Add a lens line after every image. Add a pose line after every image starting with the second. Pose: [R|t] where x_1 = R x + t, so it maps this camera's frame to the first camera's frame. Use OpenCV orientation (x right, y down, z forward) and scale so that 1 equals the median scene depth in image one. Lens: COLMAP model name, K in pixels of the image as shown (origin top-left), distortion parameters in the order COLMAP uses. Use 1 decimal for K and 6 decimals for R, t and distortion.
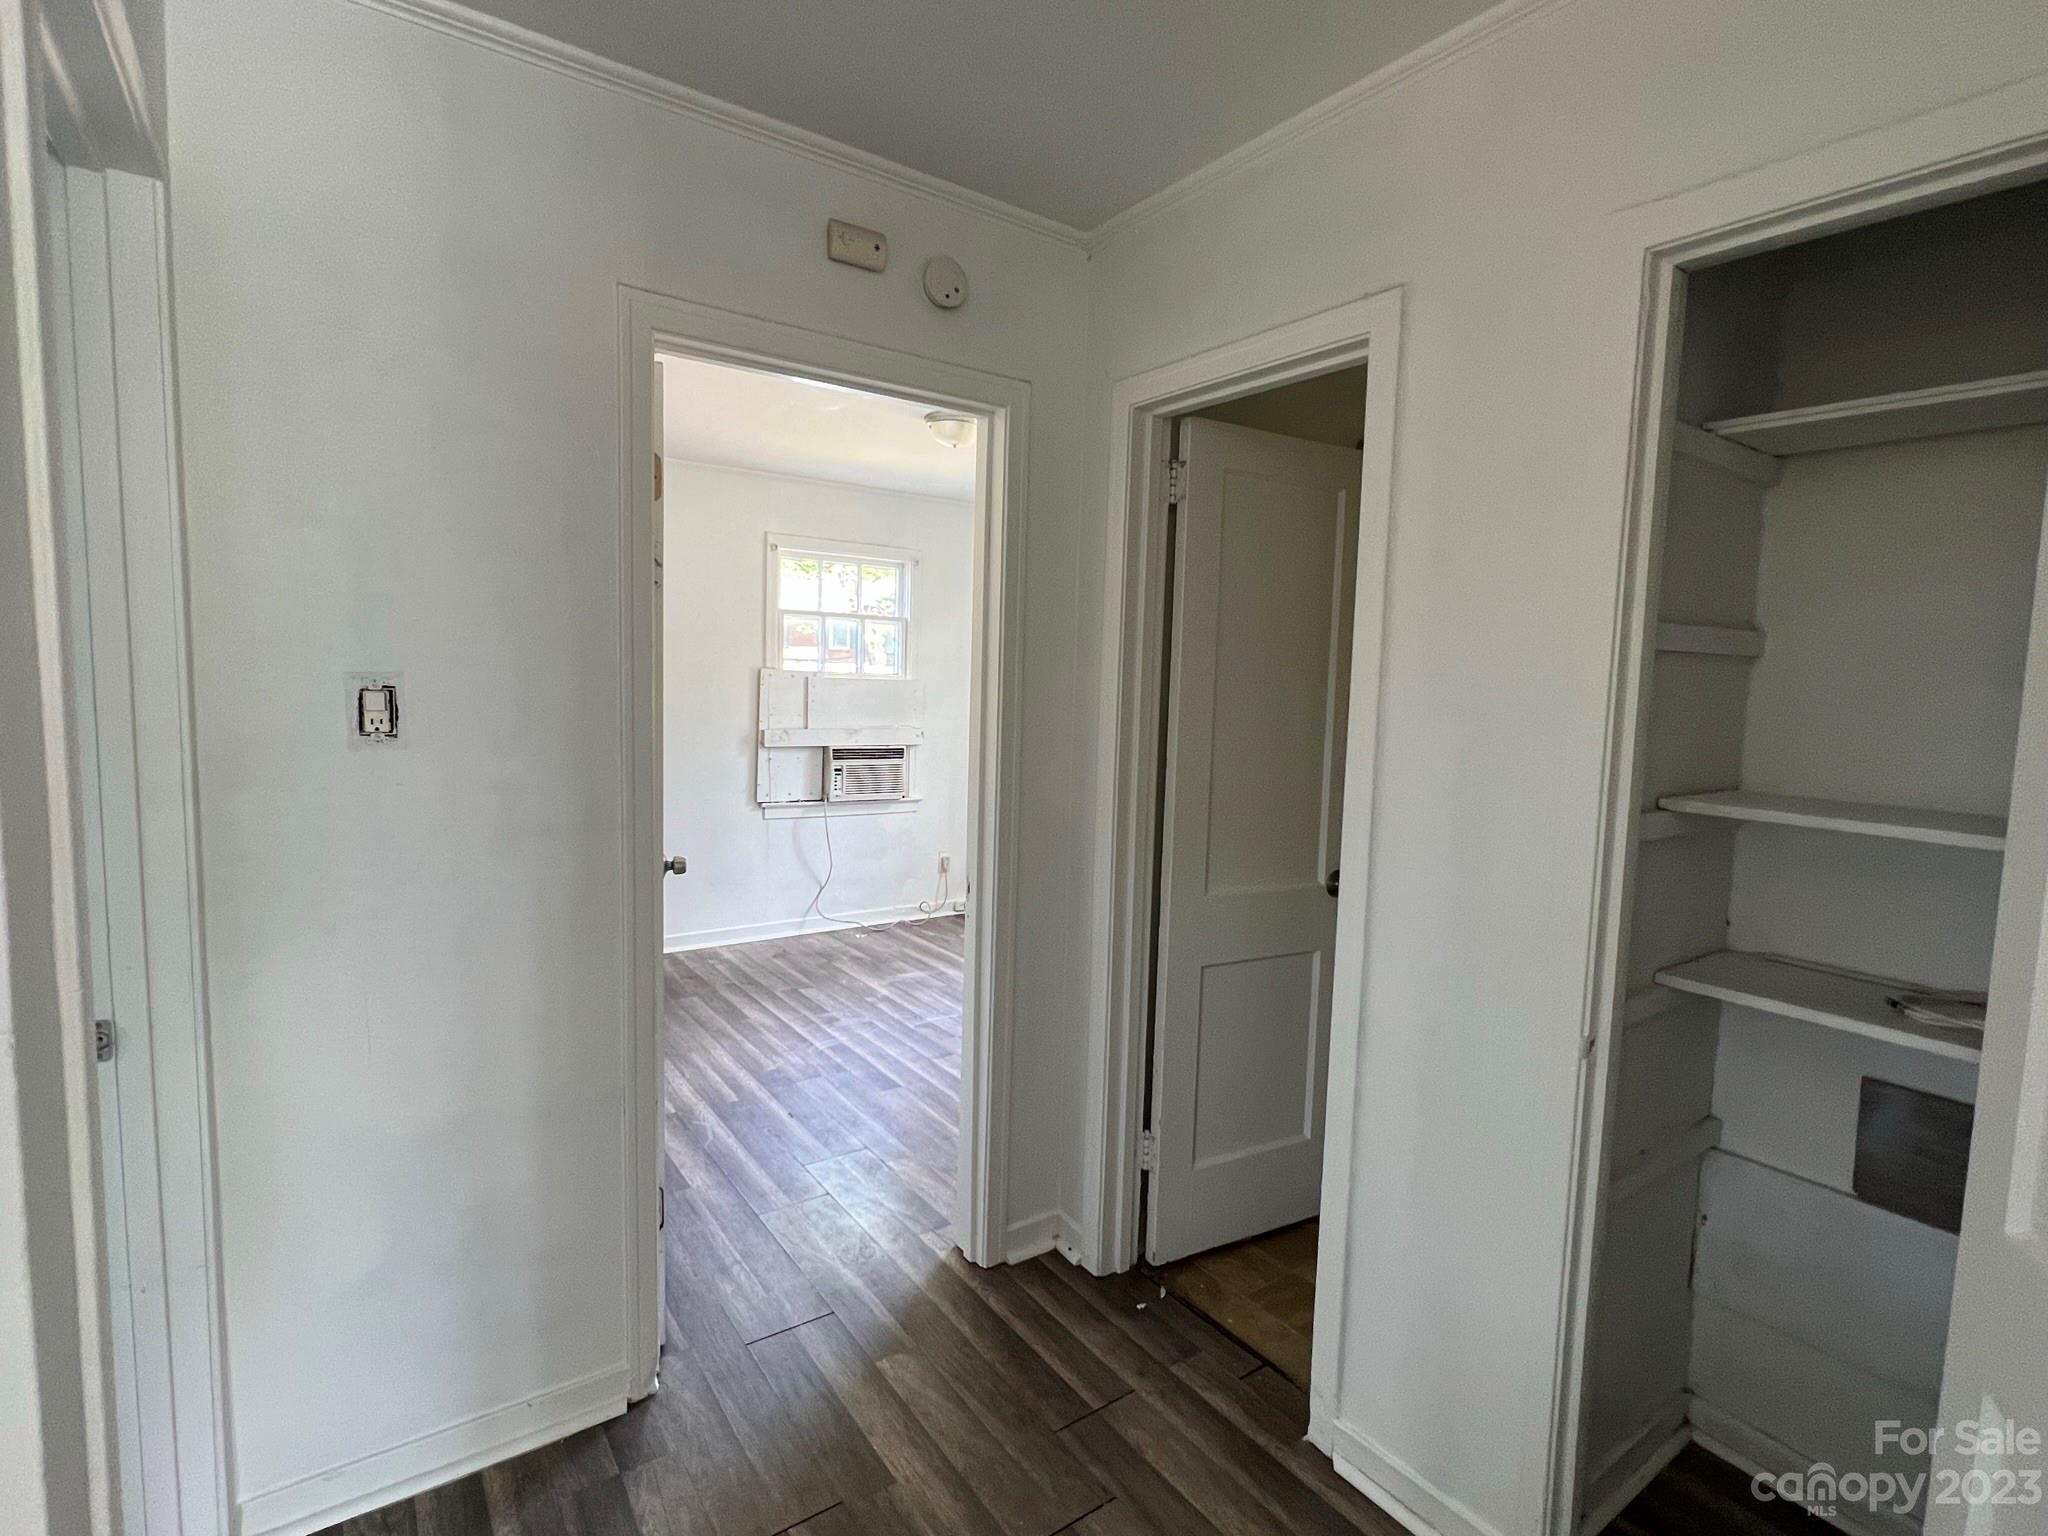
lens RADIAL K [[998.0, 0, 1018.2], [0, 998.0, 771.8], [0, 0, 1]] dist [-0.013977, -0.000725]
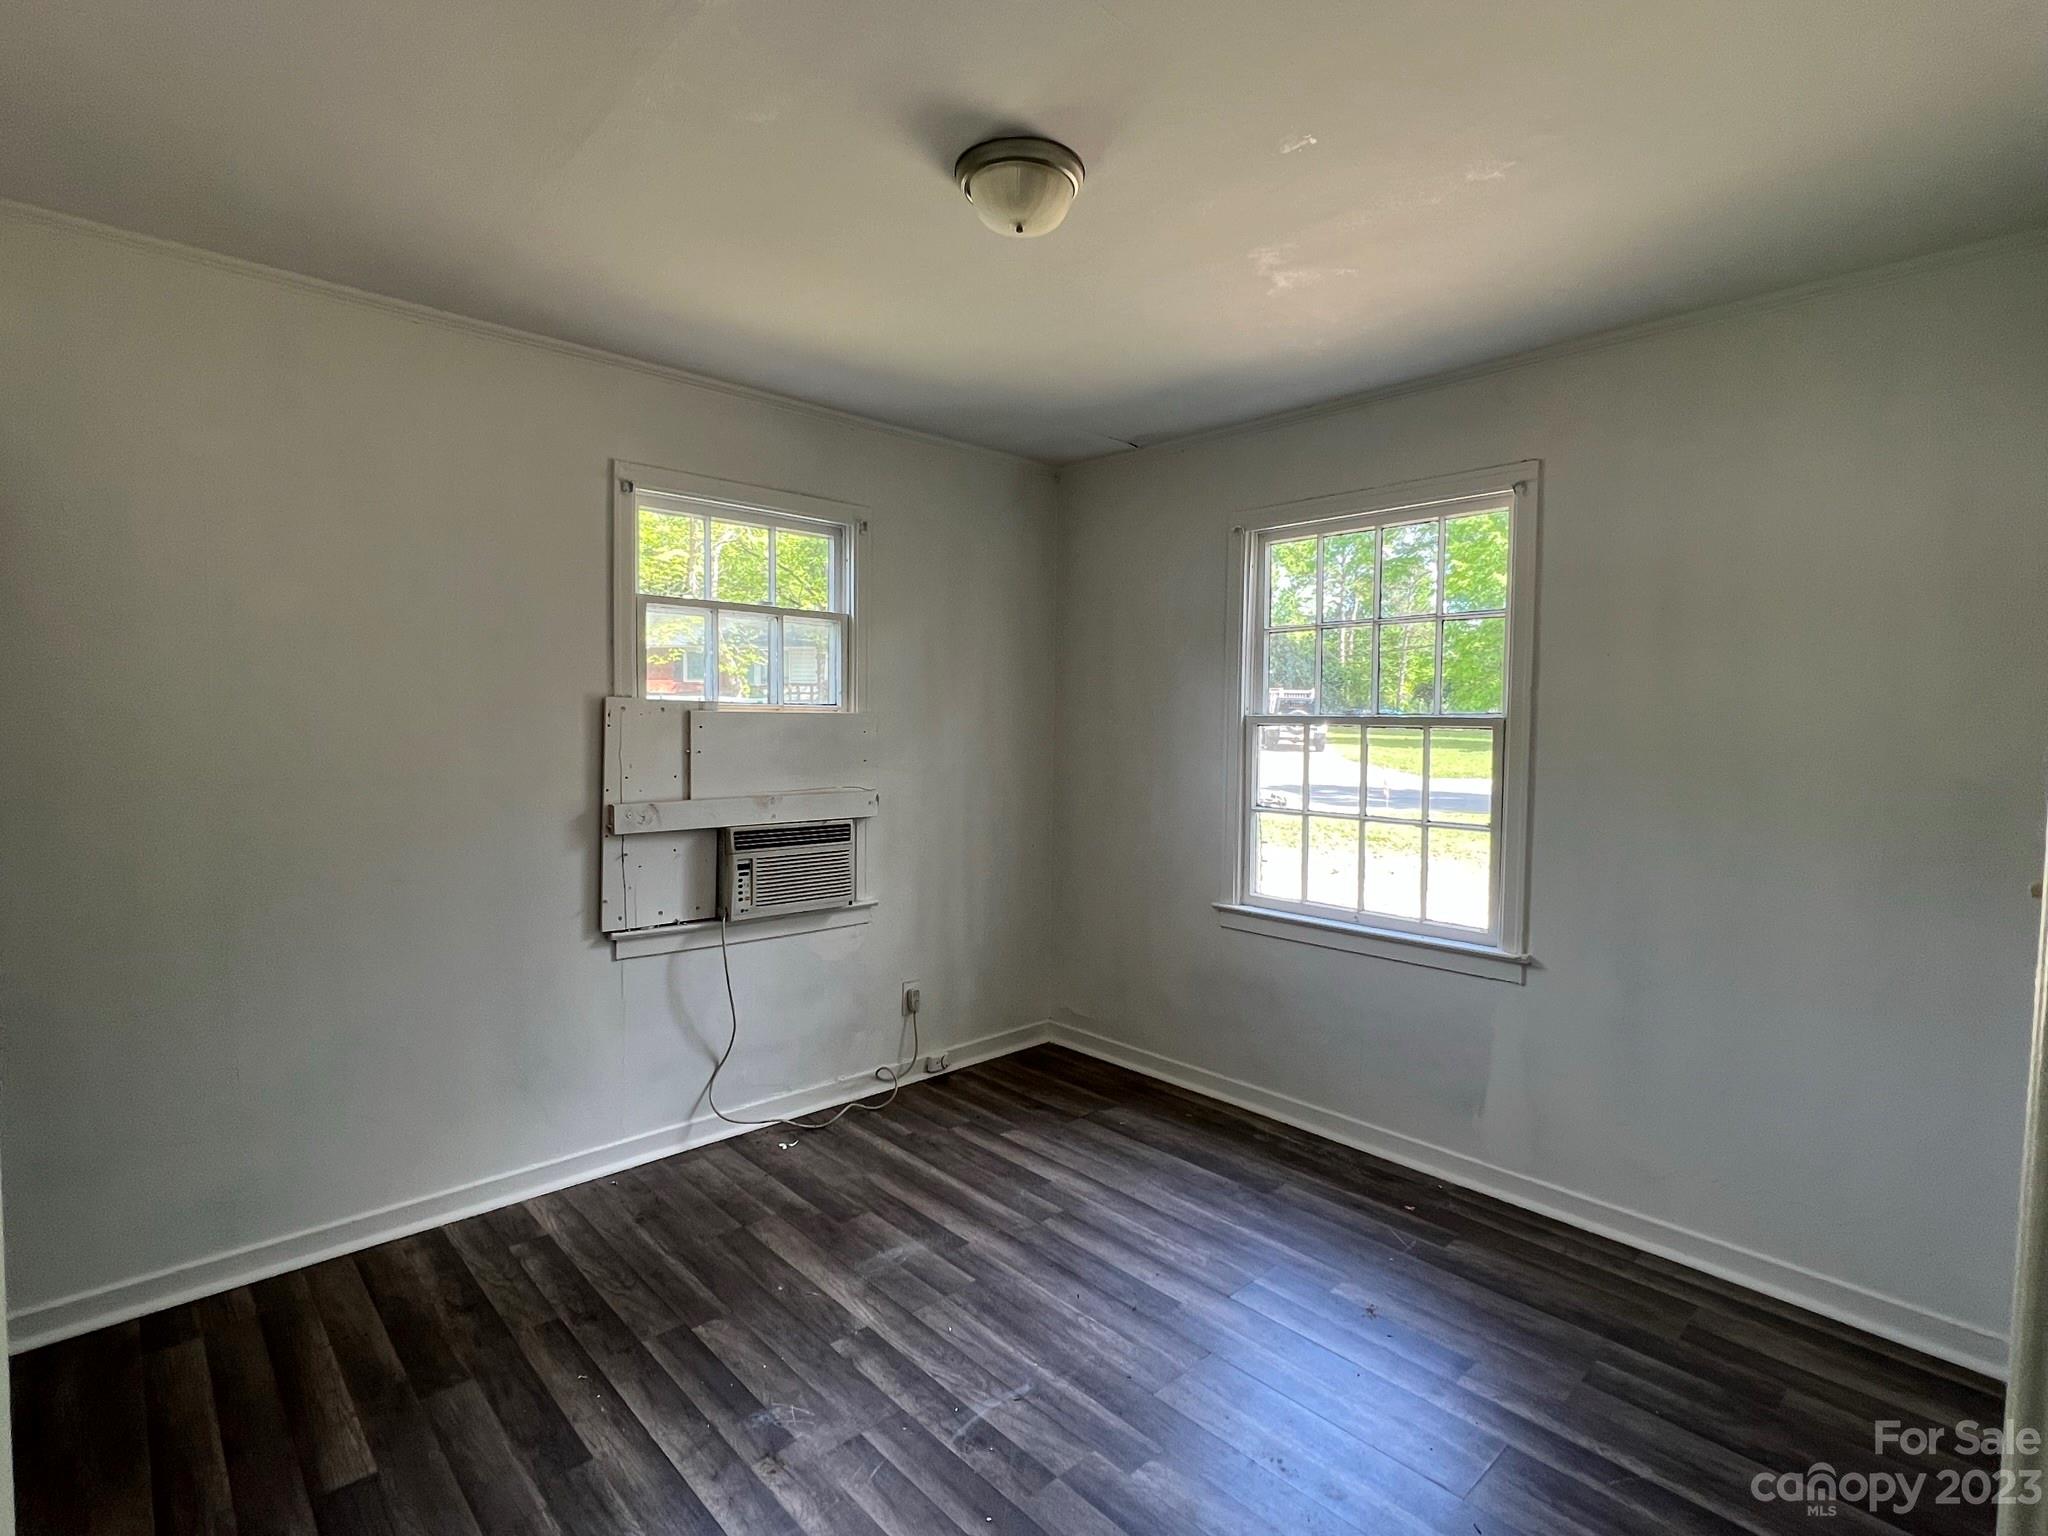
lens RADIAL K [[998.0, 0, 1018.8], [0, 998.0, 770.4], [0, 0, 1]] dist [-0.013977, -0.000725]
pose [[0.990181, -0.021293, 0.138161, -0.104115], [0.025868, 0.999172, -0.031401, -0.037766], [-0.137378, 0.034667, 0.989912, 0.407363]]
